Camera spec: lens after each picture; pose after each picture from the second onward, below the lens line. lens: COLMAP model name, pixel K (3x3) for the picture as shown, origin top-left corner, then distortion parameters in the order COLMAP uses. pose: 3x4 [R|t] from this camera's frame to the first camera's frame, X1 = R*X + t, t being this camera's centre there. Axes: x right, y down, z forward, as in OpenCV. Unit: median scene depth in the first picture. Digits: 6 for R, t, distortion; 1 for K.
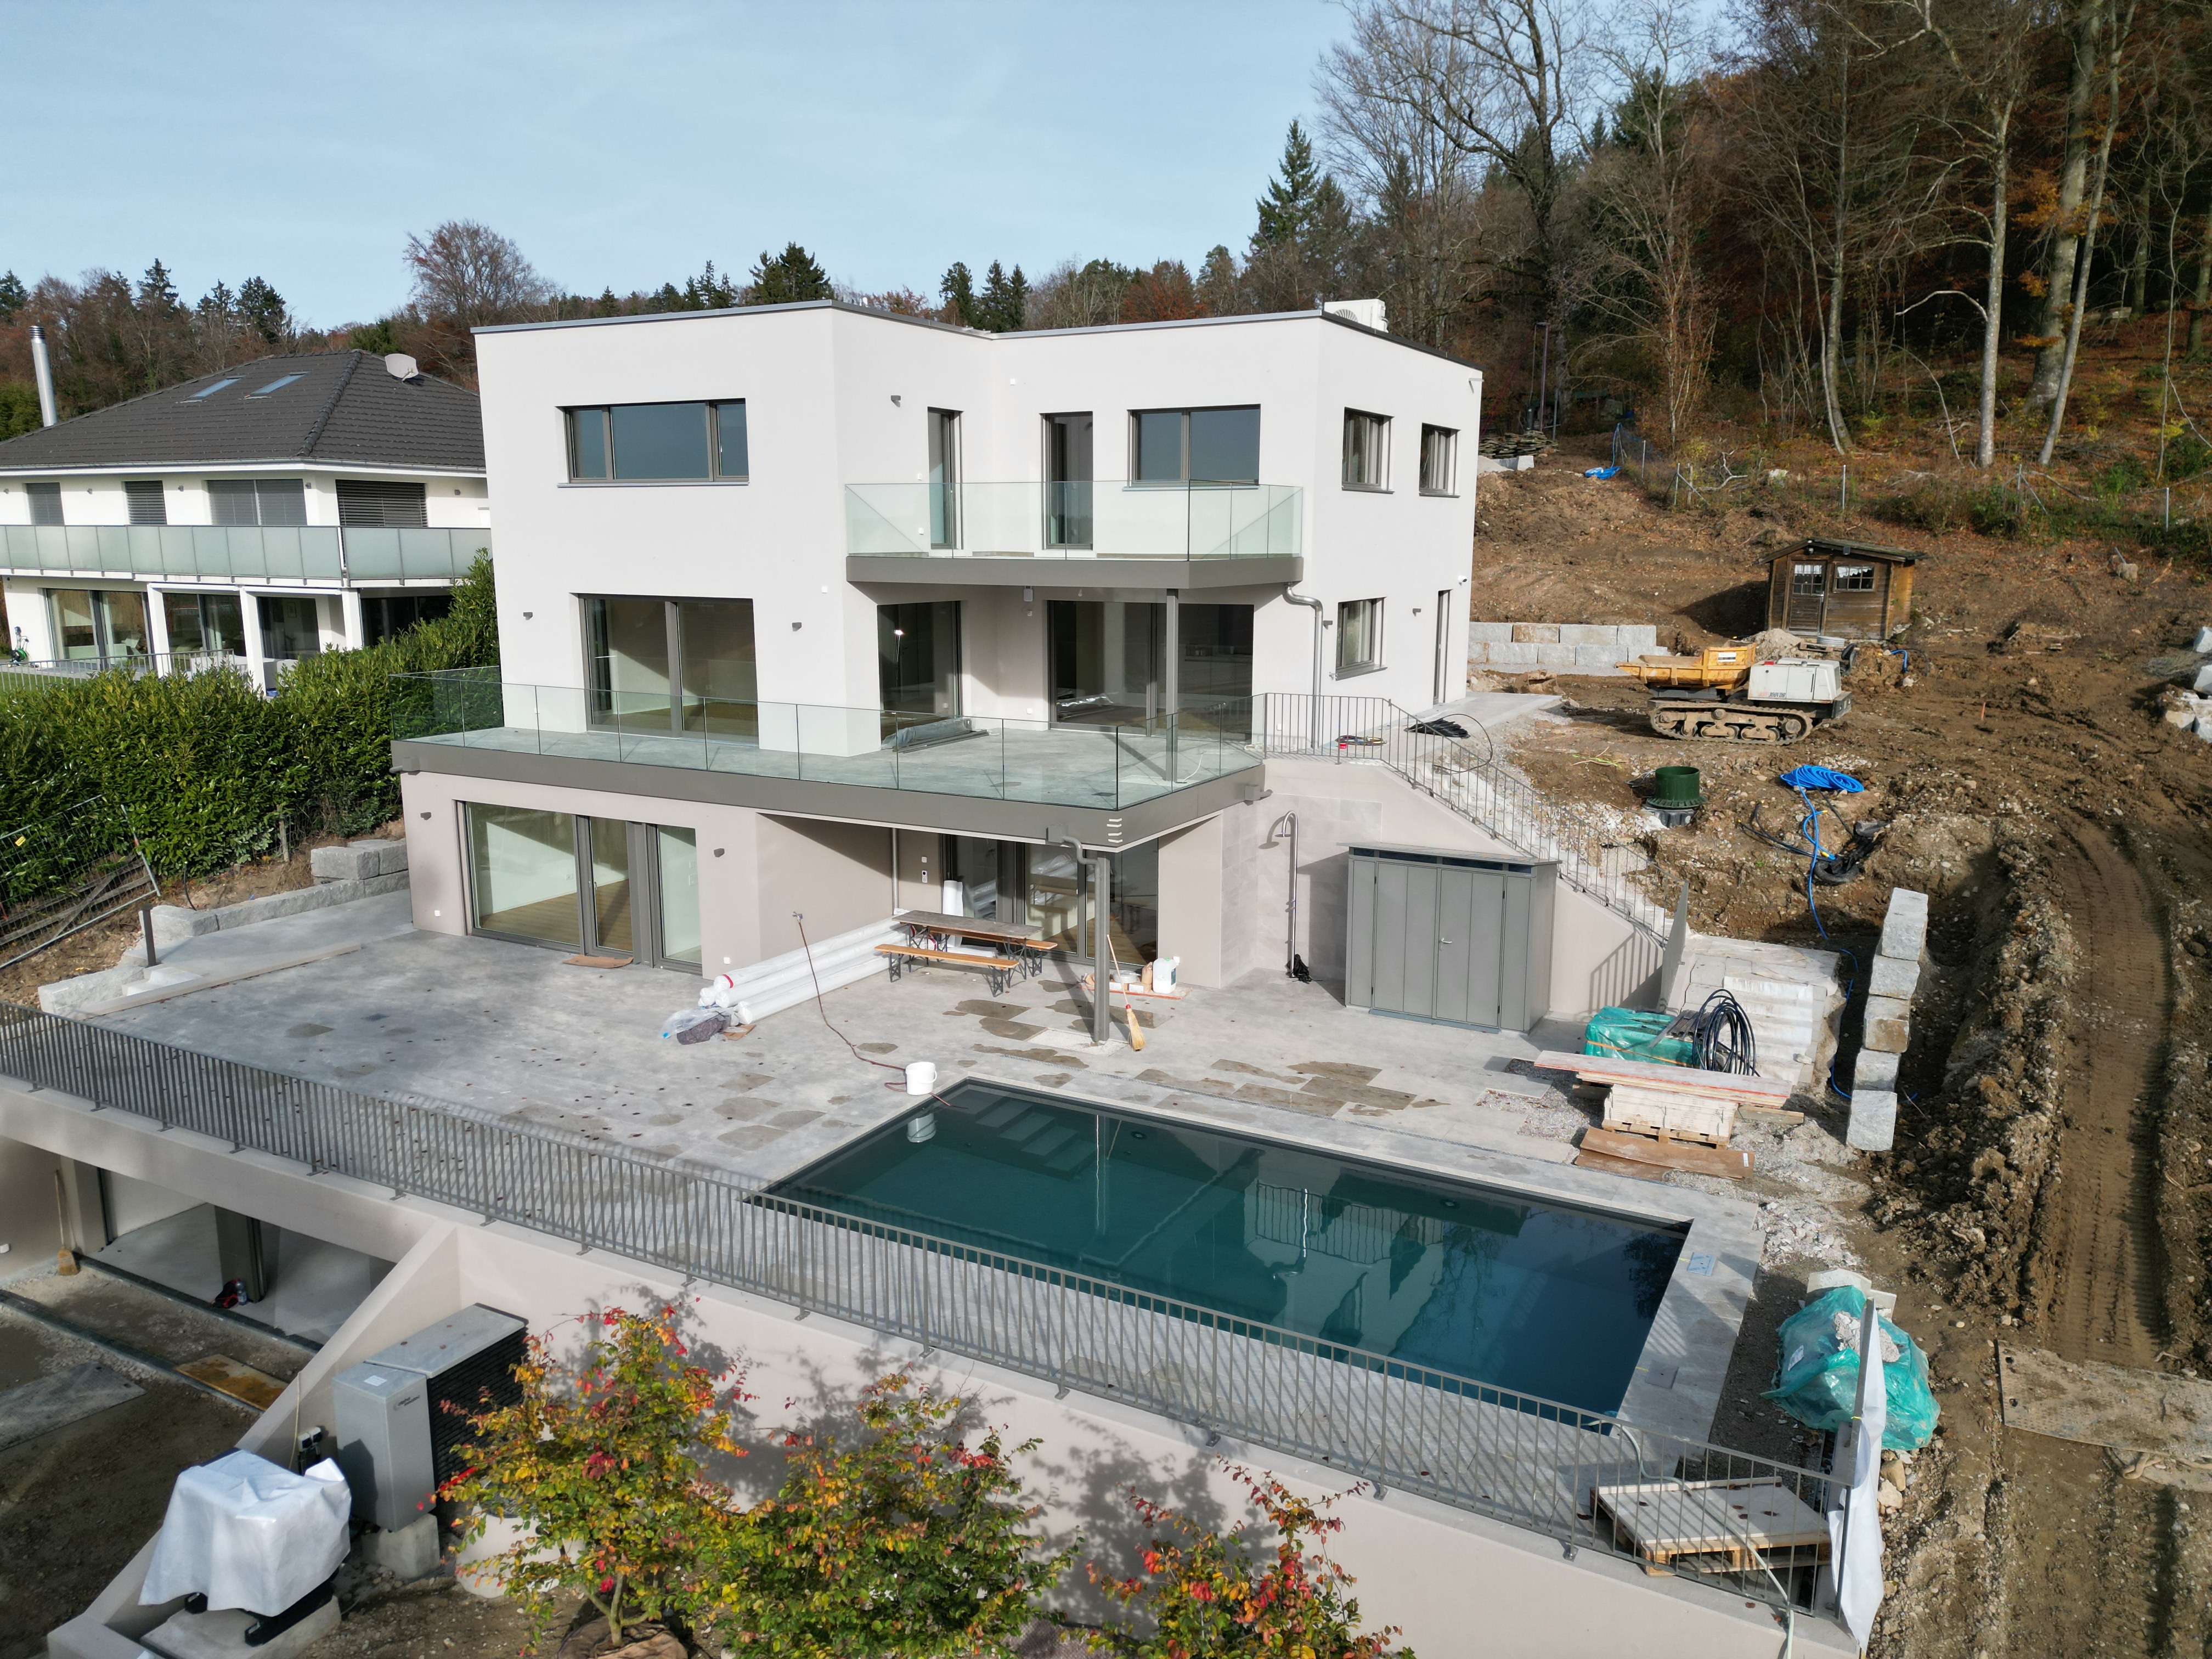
lens RADIAL K [[1548.0, 0, 1106.0], [0, 1548.0, 829.5], [0, 0, 1]] dist [0.072509, -0.074337]
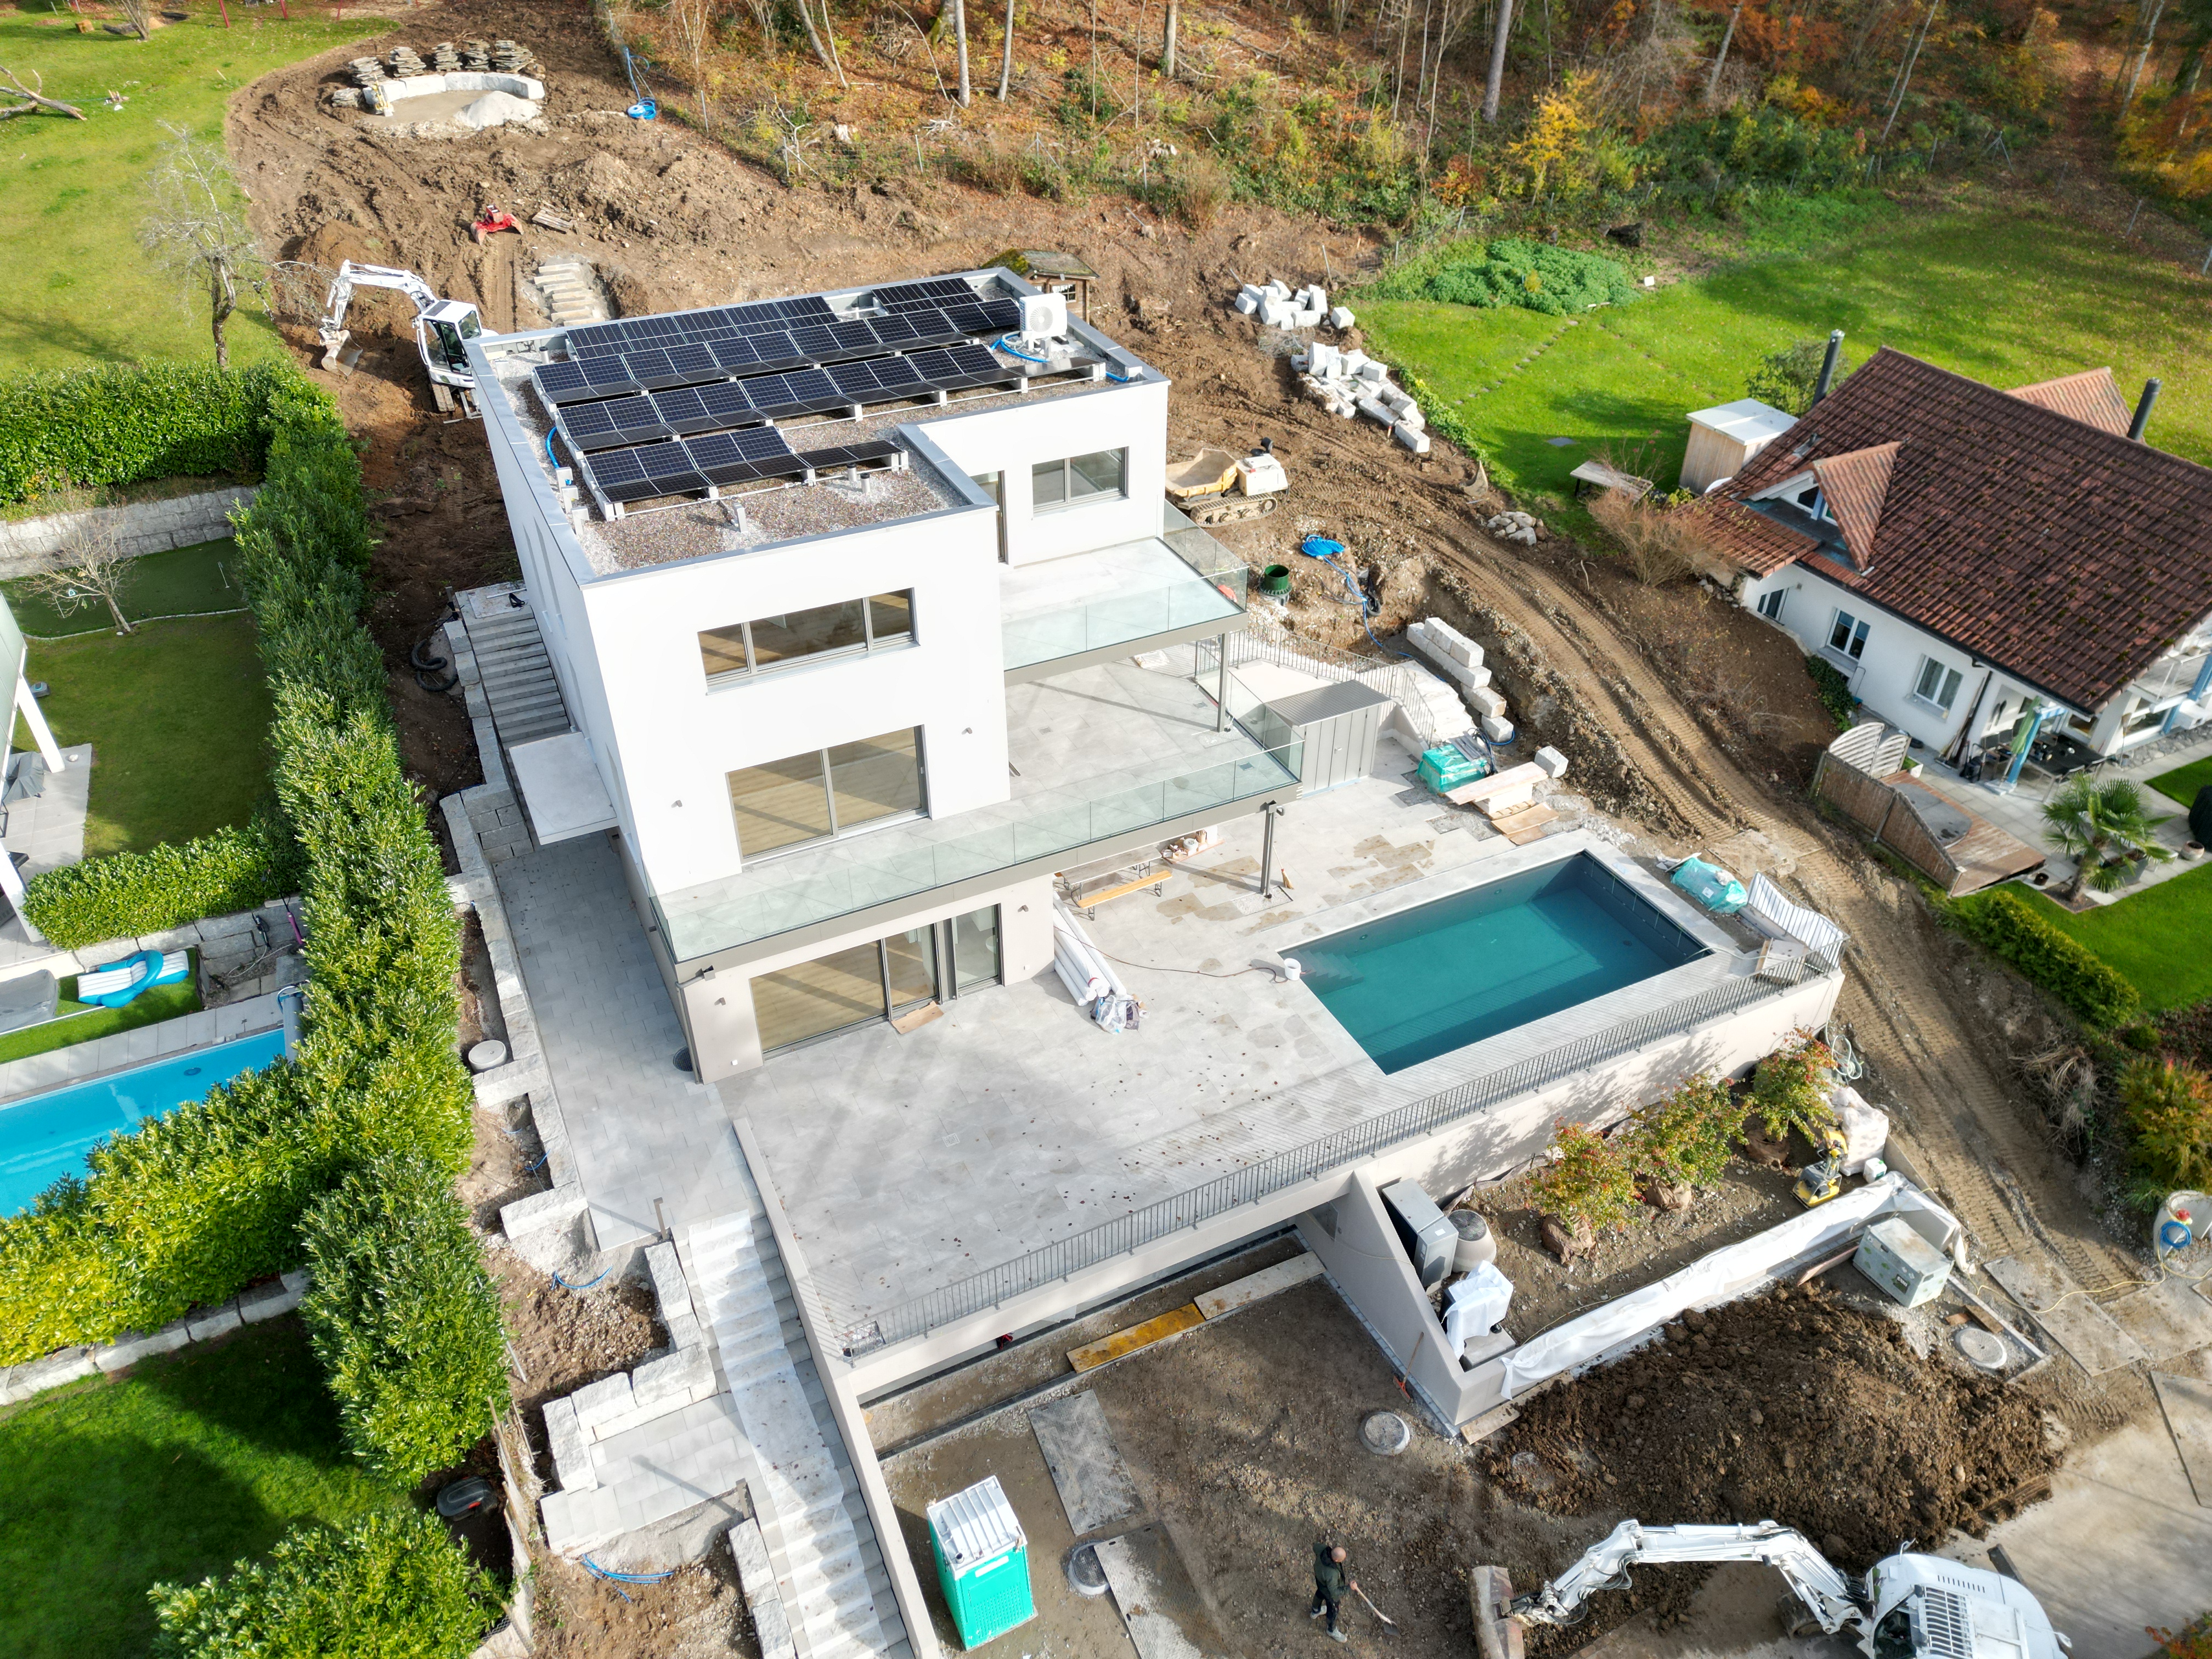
lens RADIAL K [[1548.0, 0, 1106.0], [0, 1548.0, 829.5], [0, 0, 1]] dist [0.072509, -0.074337]
pose [[0.566669, -0.479430, 0.670099, -0.932860], [0.149309, 0.859567, 0.488724, -0.602531], [-0.810304, -0.176892, 0.558673, 0.150283]]
